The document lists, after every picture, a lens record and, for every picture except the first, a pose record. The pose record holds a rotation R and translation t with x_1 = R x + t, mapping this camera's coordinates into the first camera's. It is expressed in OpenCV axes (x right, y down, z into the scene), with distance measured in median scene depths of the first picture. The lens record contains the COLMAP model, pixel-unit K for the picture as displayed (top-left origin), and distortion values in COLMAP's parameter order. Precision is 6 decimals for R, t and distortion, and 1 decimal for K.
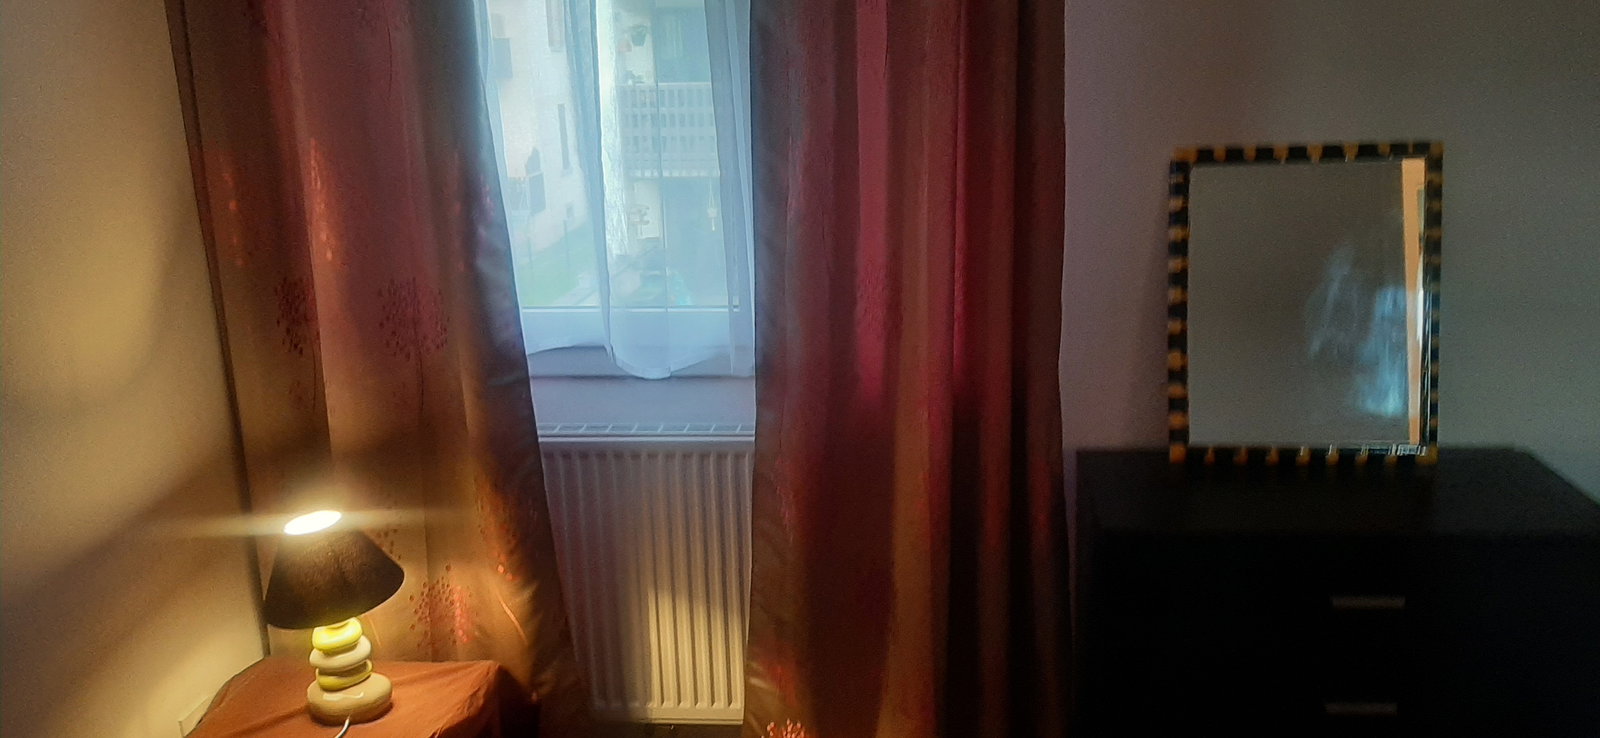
lens RADIAL K [[1324.1, 0, 843.8], [0, 1324.1, 361.2], [0, 0, 1]] dist [0.140843, -0.230232]
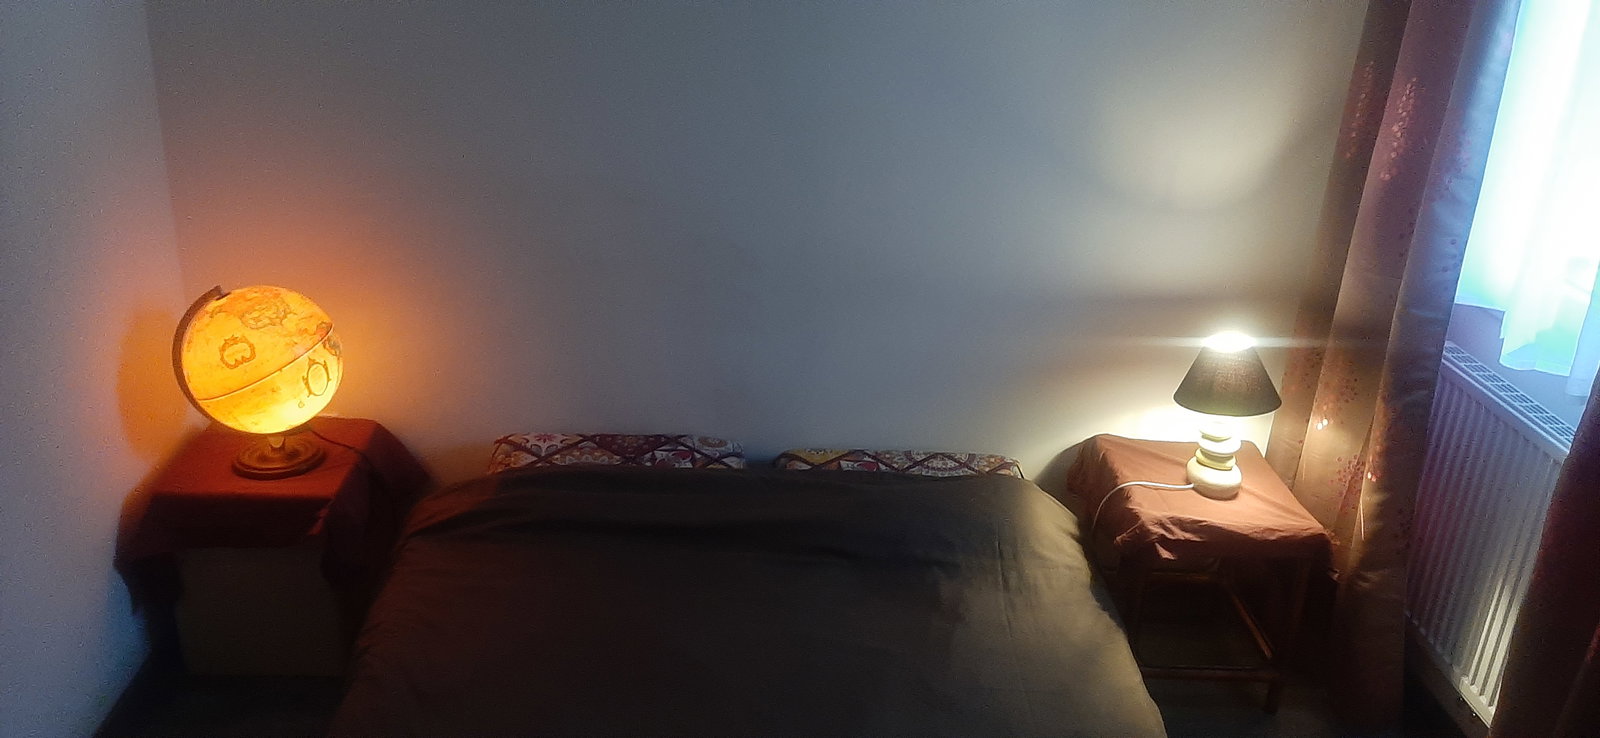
lens RADIAL K [[1324.1, 0, 795.8], [0, 1324.1, 373.4], [0, 0, 1]] dist [0.140843, -0.230232]
pose [[0.128334, 0.401370, -0.906881, 0.724051], [-0.309662, 0.884940, 0.347838, -0.172320], [0.942147, 0.236187, 0.237856, 0.248741]]
